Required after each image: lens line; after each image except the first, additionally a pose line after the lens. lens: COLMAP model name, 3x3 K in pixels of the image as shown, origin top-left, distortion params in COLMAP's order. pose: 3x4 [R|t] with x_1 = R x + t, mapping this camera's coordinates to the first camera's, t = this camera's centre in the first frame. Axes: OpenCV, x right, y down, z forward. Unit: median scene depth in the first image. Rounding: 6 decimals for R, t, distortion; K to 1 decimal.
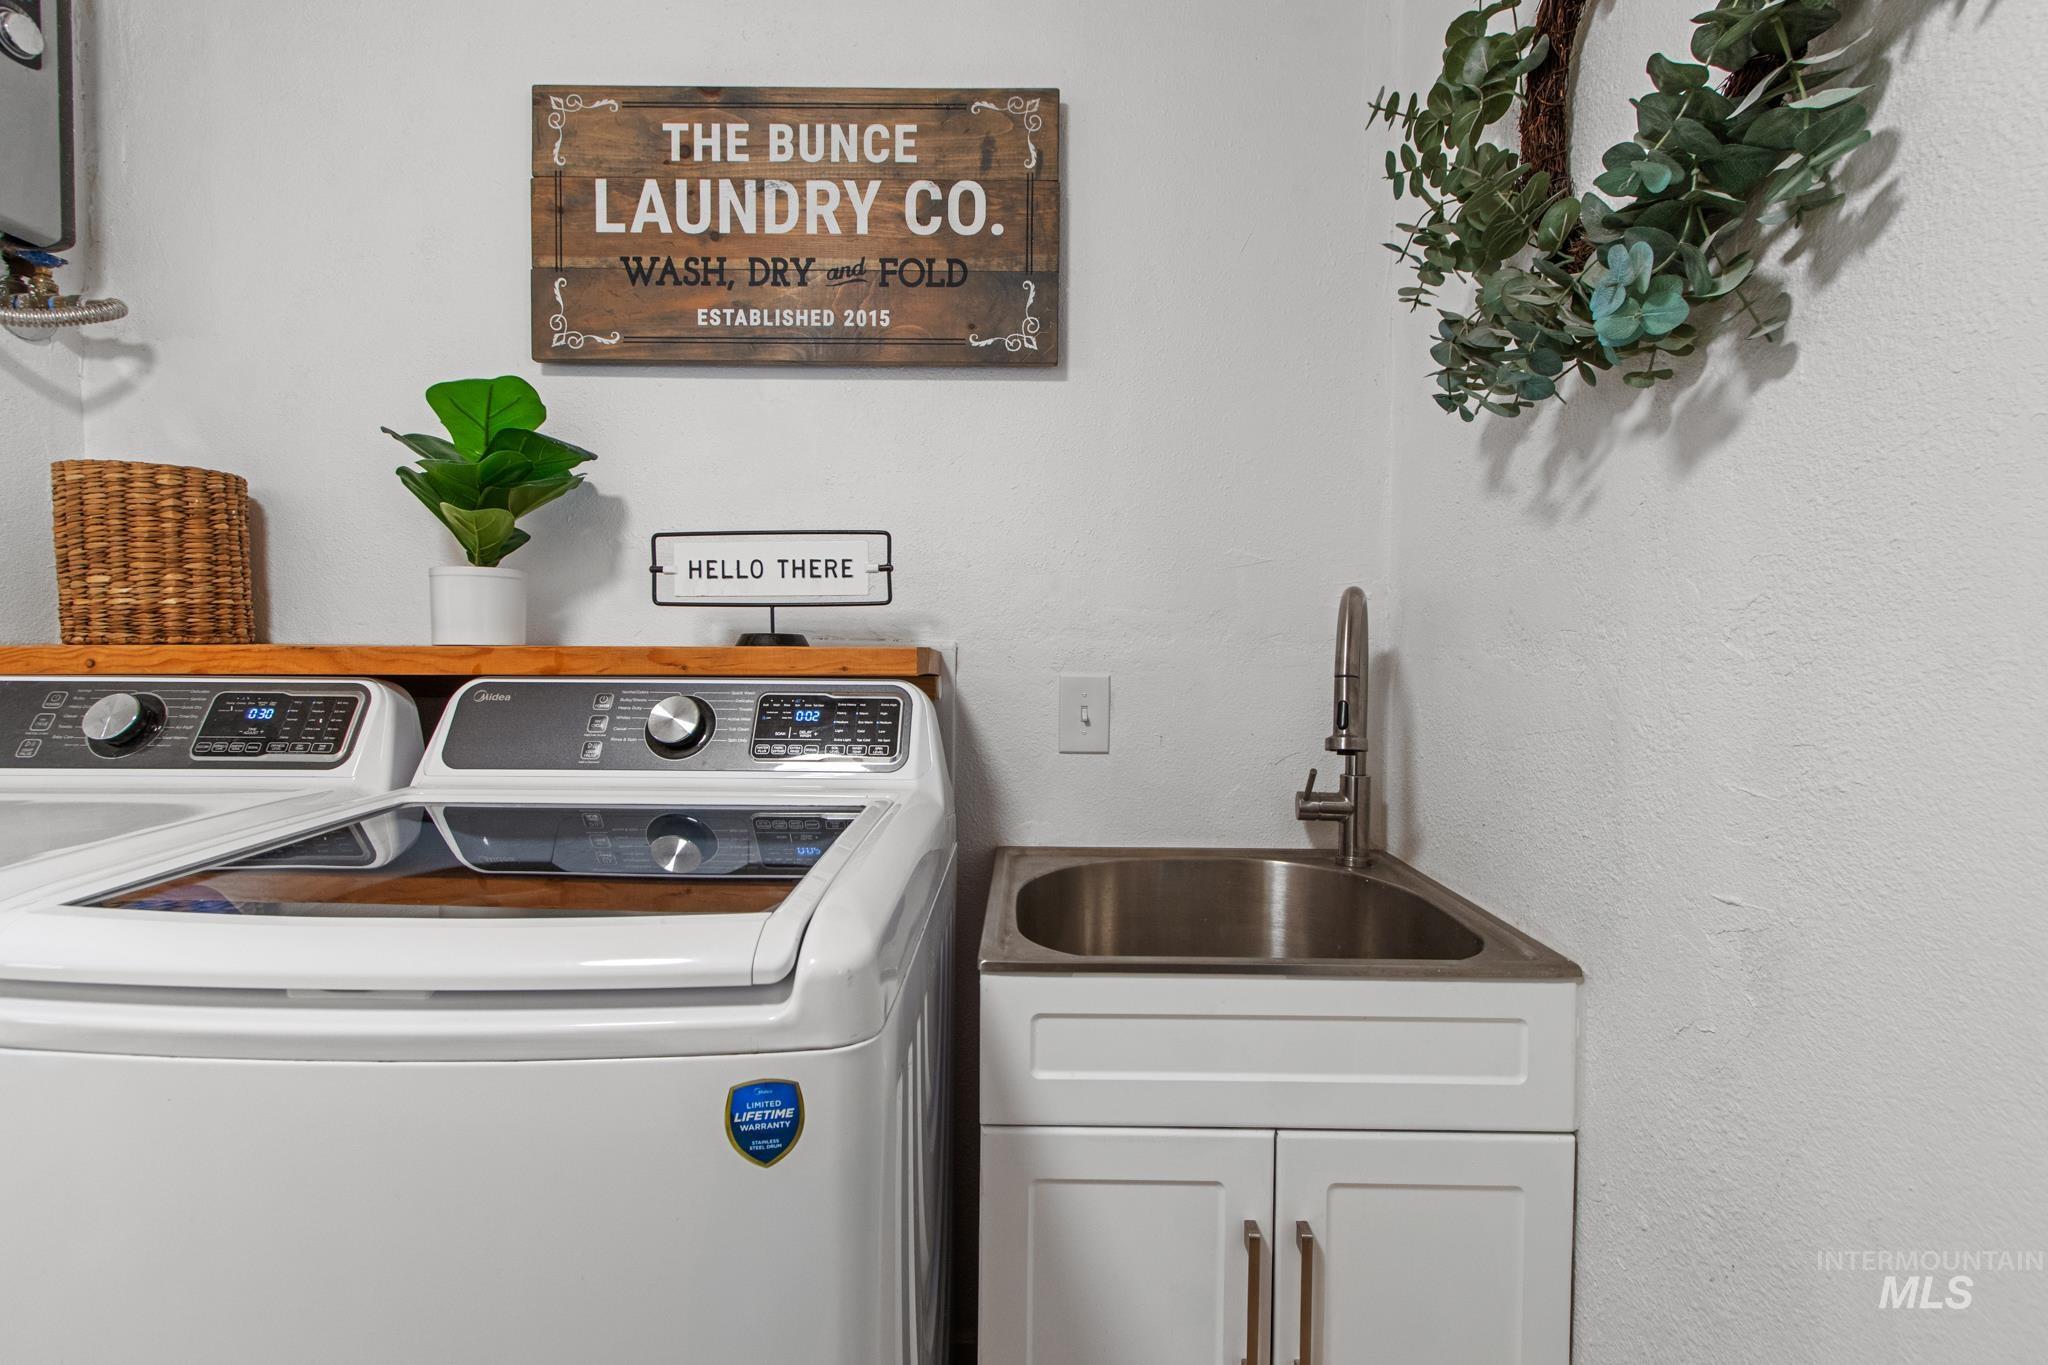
lens RADIAL K [[918.0, 0, 1024.4], [0, 918.0, 672.9], [0, 0, 1]] dist [0.004818, -0.000266]
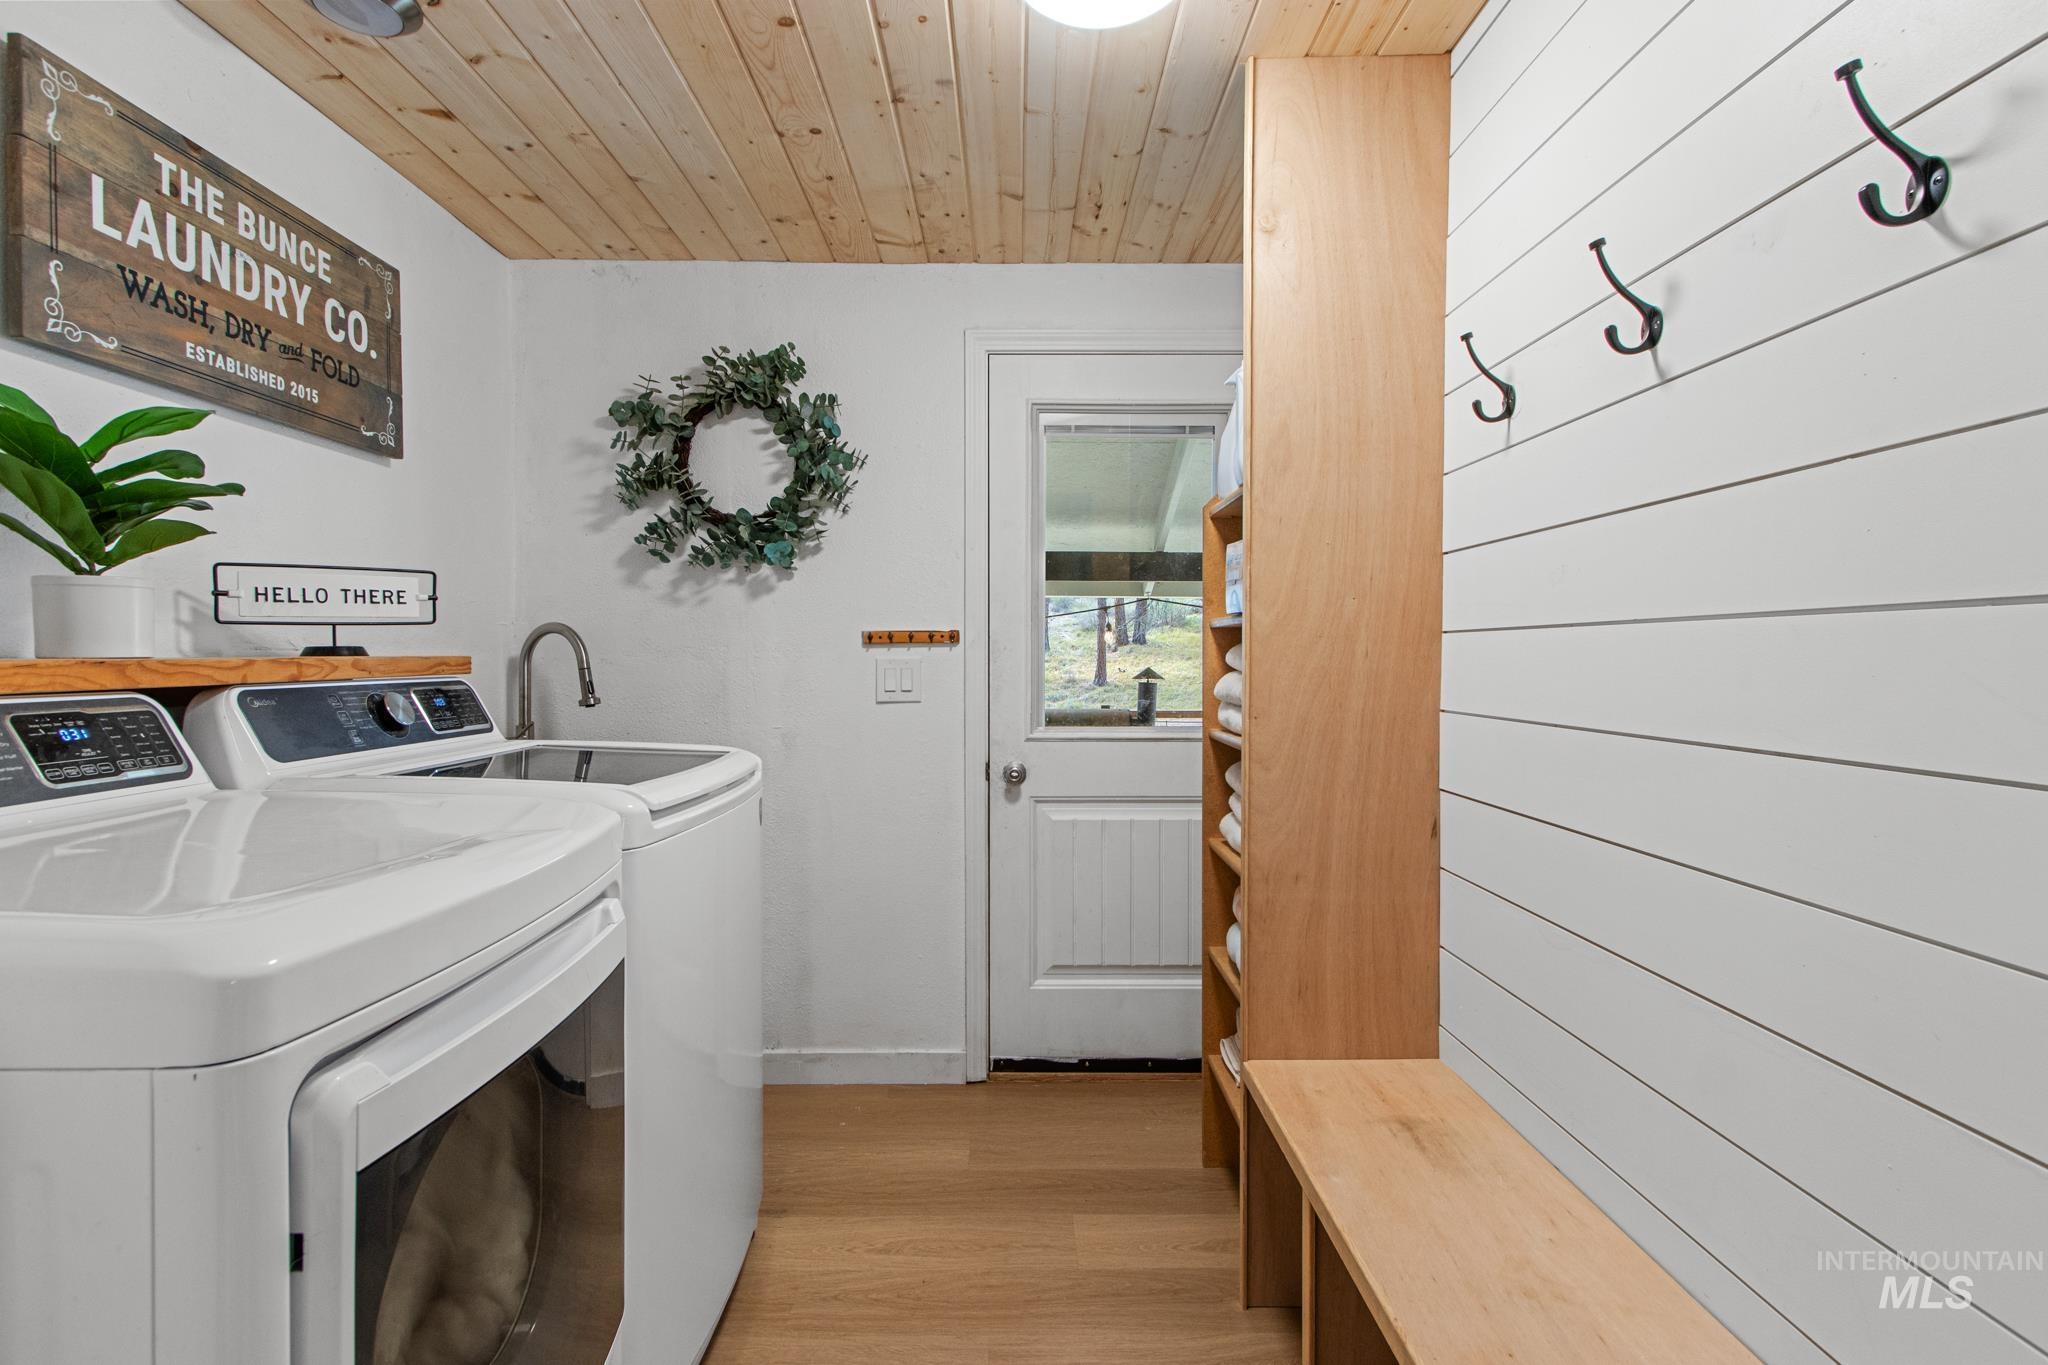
lens RADIAL K [[963.1, 0, 1013.3], [0, 963.1, 678.6], [0, 0, 1]] dist [-0.041001, 0.000031]
pose [[-0.002946, -0.029495, 0.999561, -1.446960], [0.033847, 0.998989, 0.029577, -0.005513], [-0.999423, 0.033919, -0.001944, 0.059006]]
